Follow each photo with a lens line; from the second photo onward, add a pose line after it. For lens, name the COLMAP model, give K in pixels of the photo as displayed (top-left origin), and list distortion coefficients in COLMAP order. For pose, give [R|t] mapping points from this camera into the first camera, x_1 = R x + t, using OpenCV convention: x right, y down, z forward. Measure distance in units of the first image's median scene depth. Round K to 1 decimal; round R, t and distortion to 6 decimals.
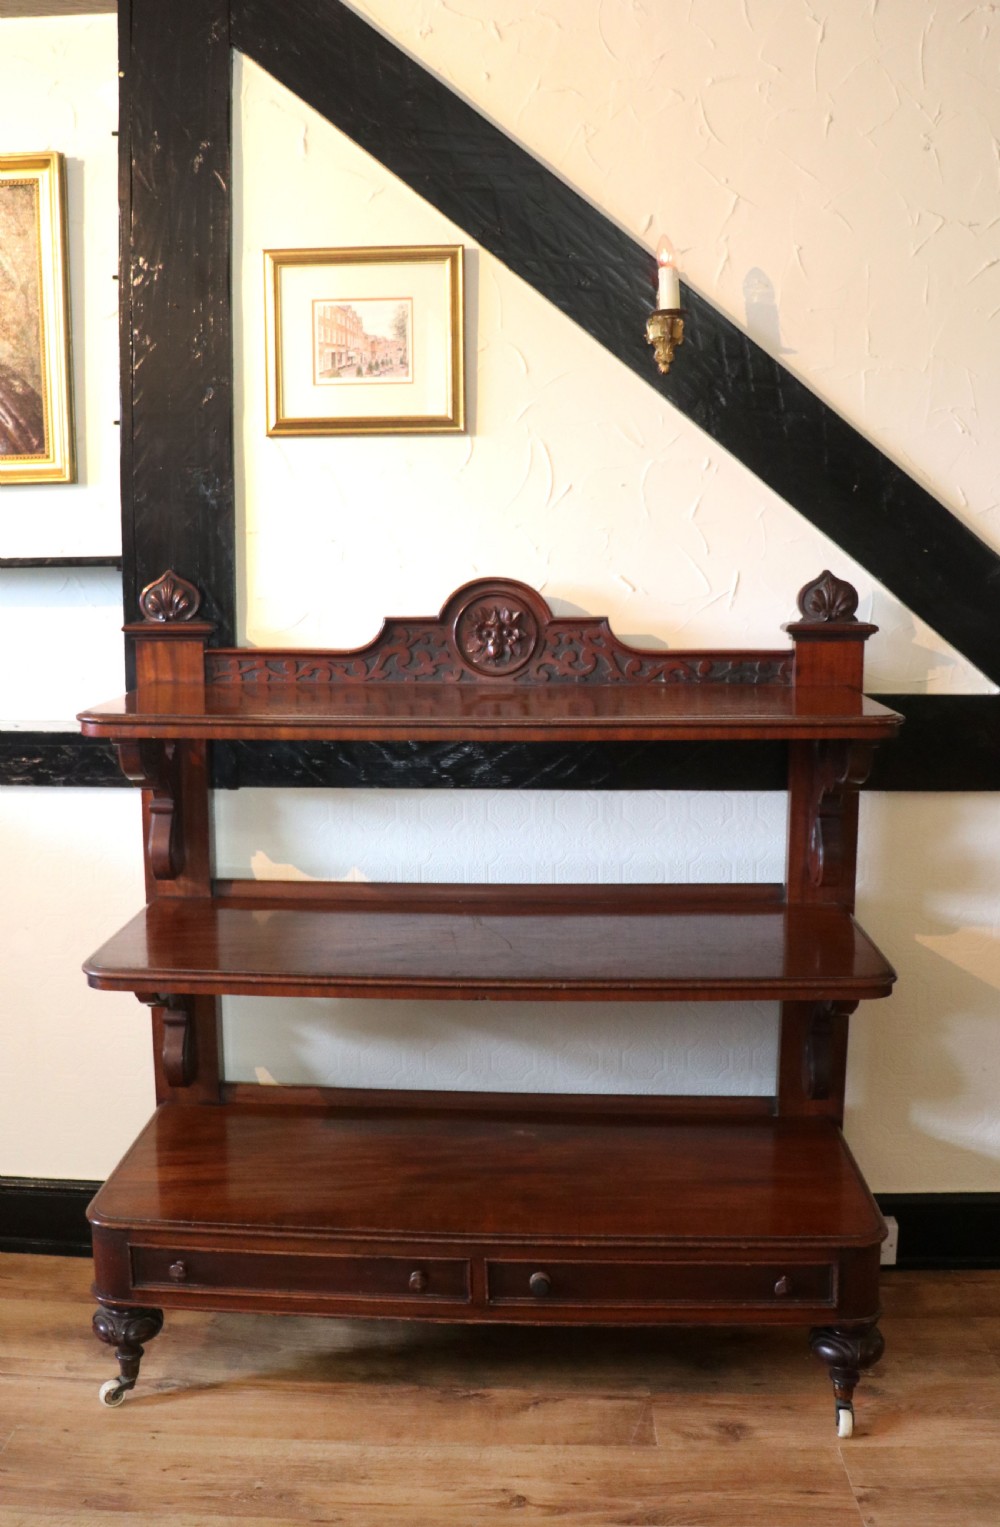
lens RADIAL K [[1419.1, 0, 482.0], [0, 1419.1, 705.4], [0, 0, 1]] dist [-0.111375, 0.000000]
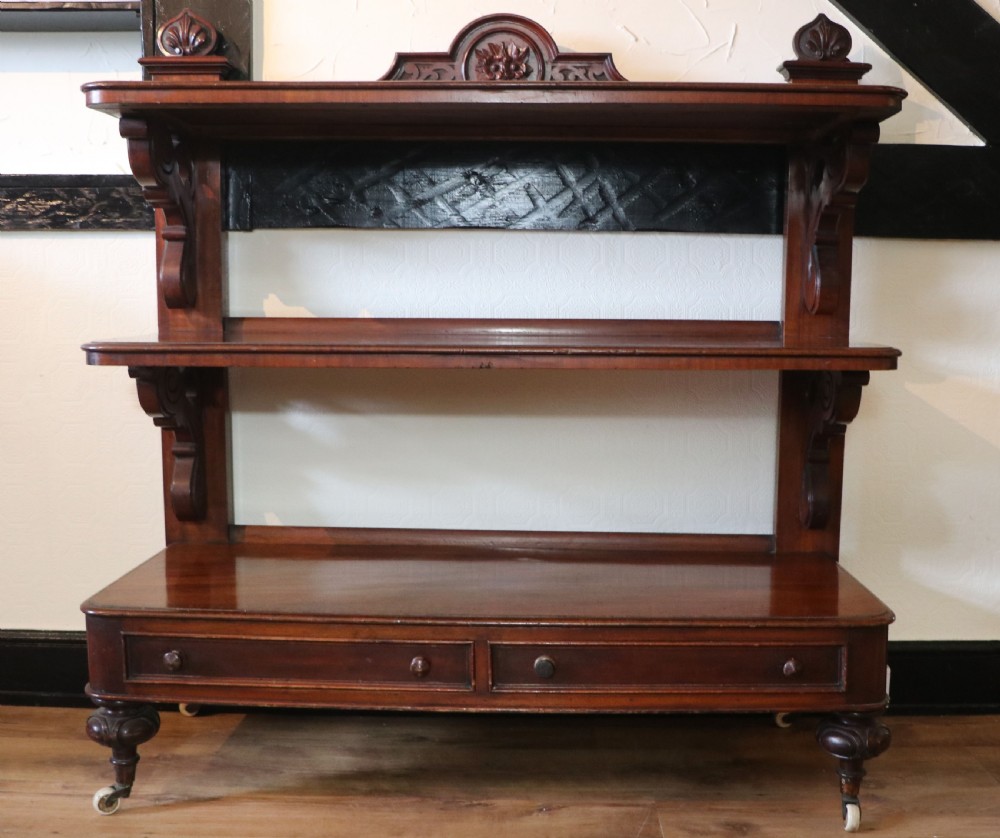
lens RADIAL K [[1194.5, 0, 551.6], [0, 1194.5, 439.9], [0, 0, 1]] dist [-0.101316, 0.000000]
pose [[0.998782, 0.005980, 0.048978, 0.004109], [-0.006102, 0.999979, 0.002339, 0.217455], [-0.048963, -0.002635, 0.998797, 0.139705]]
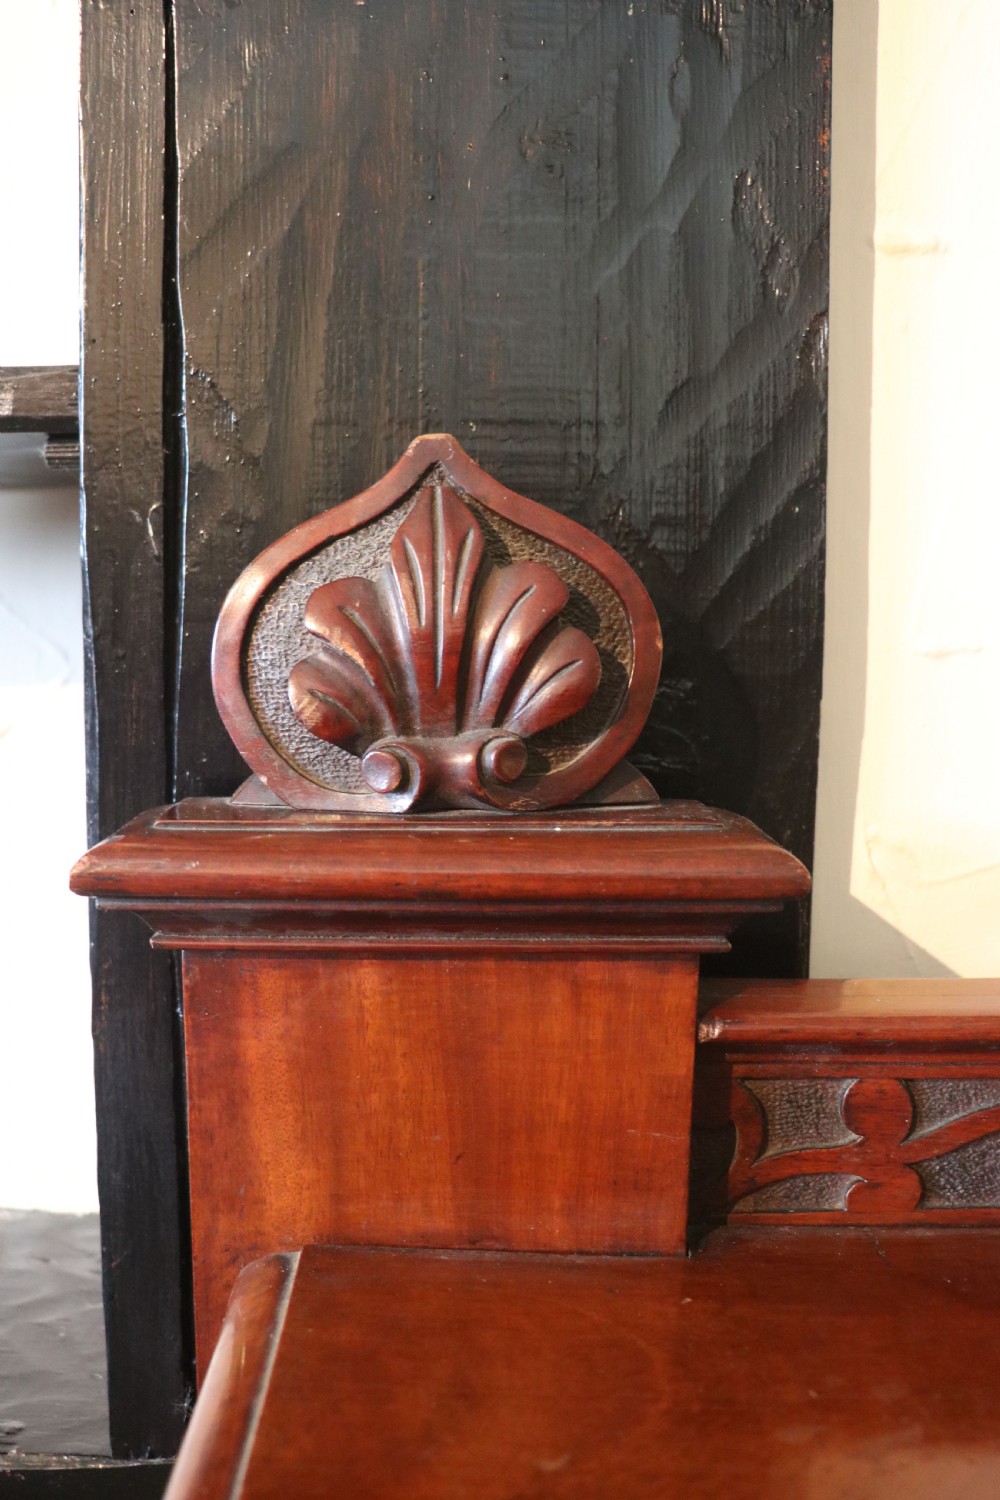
lens RADIAL K [[1169.1, 0, 487.0], [0, 1169.1, 756.6], [0, 0, 1]] dist [-0.038599, -0.011347]
pose [[0.998909, 0.001805, 0.046655, -0.225137], [-0.001259, 0.999930, -0.011740, -0.064394], [-0.046672, 0.011668, 0.998842, 0.900550]]
